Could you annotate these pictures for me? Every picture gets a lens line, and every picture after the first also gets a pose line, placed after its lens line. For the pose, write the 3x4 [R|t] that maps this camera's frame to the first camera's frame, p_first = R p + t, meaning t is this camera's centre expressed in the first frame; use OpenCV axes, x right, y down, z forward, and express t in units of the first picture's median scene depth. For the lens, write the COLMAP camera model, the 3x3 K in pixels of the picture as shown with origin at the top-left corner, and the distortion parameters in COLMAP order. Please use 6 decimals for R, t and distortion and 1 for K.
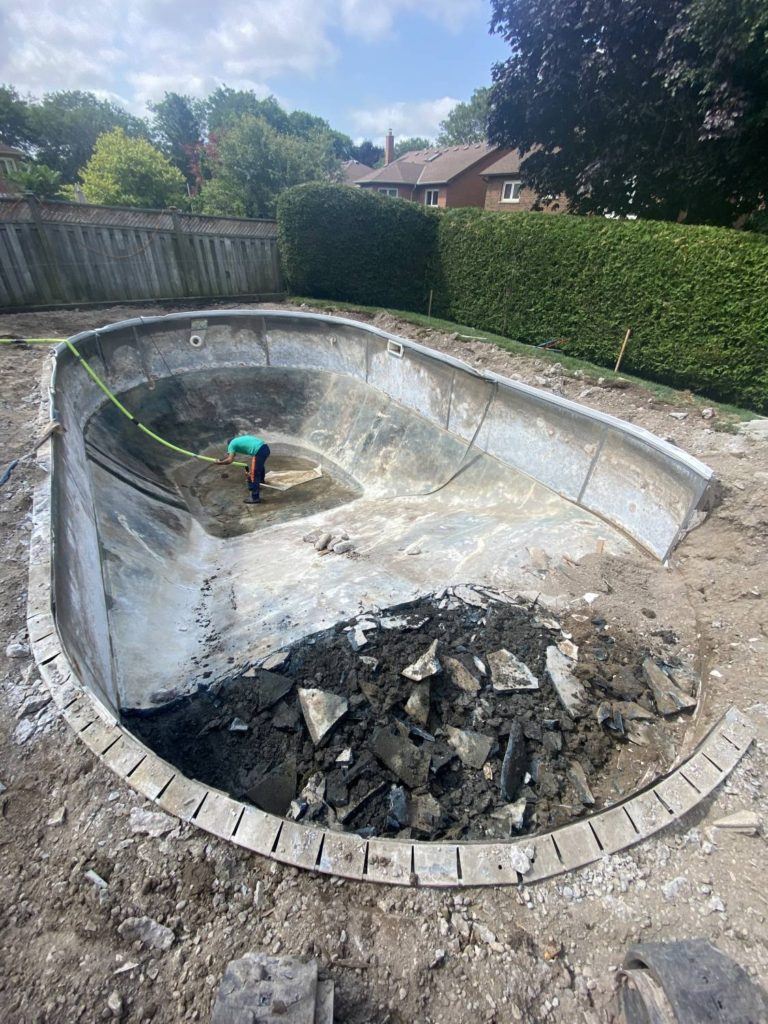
lens RADIAL K [[412.1, 0, 384.0], [0, 412.1, 512.0], [0, 0, 1]] dist [0.016055, -0.021258]
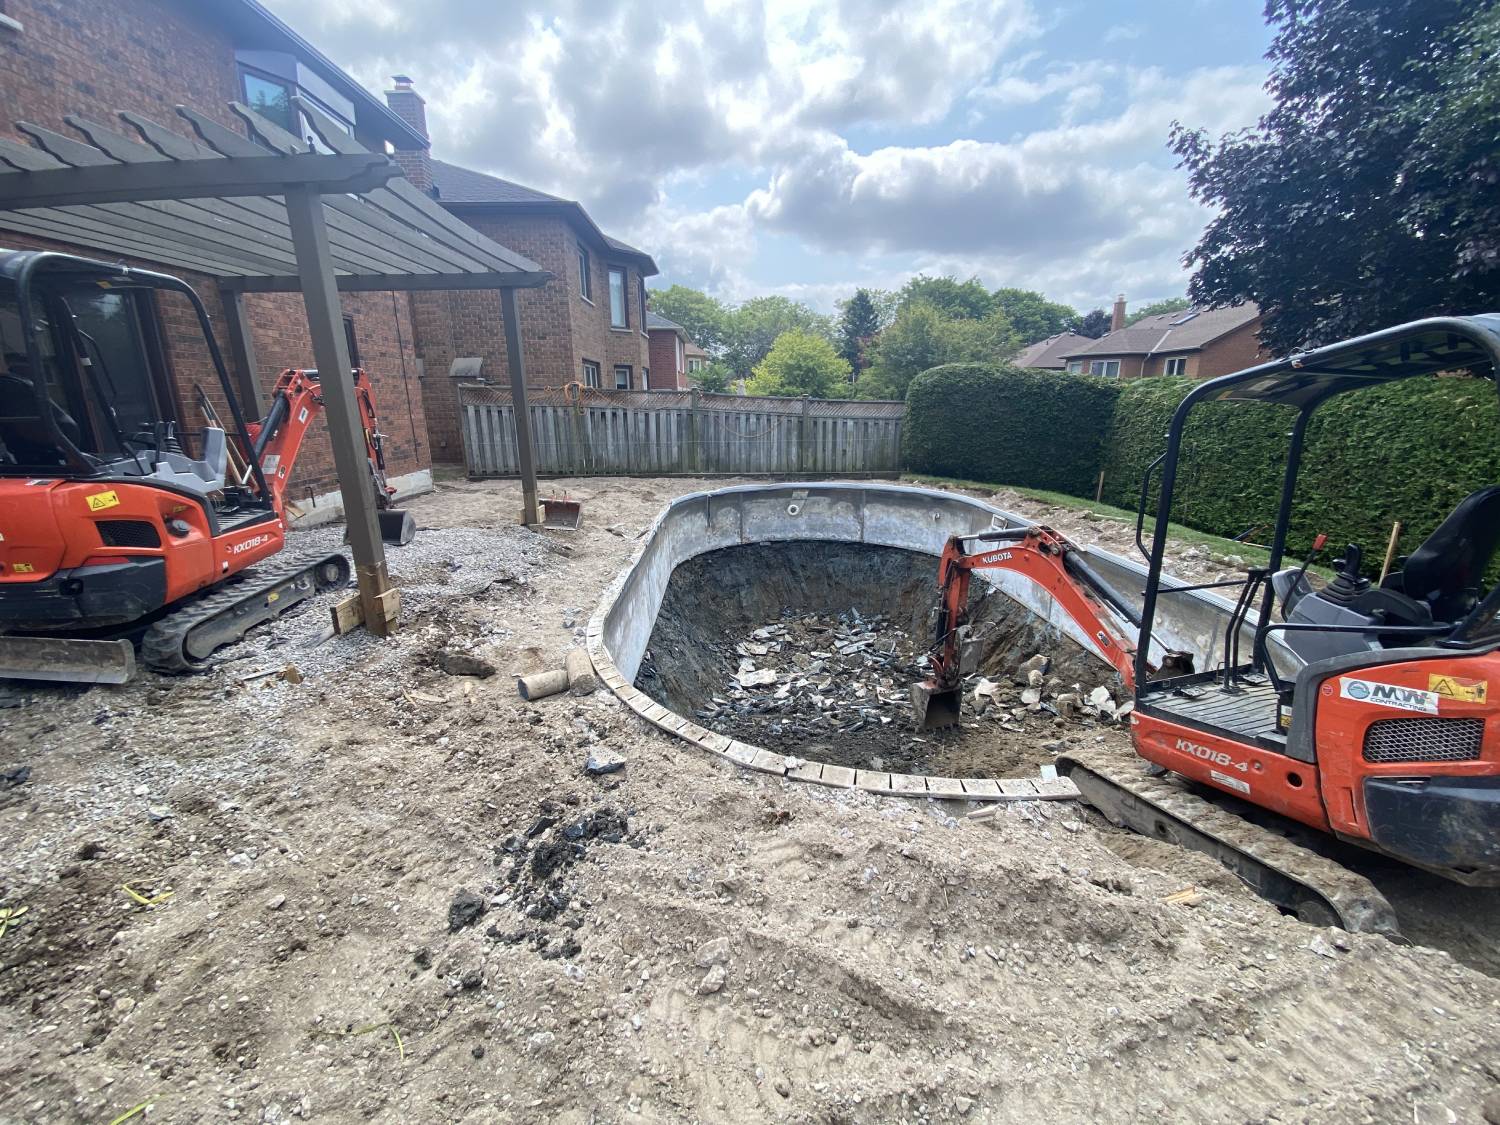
lens RADIAL K [[603.6, 0, 739.1], [0, 603.6, 566.1], [0, 0, 1]] dist [0.016055, -0.021258]
pose [[0.847554, 0.094931, -0.522149, 0.186340], [-0.271907, 0.922603, -0.273625, 0.130303], [0.455761, 0.373888, 0.807768, -0.160211]]
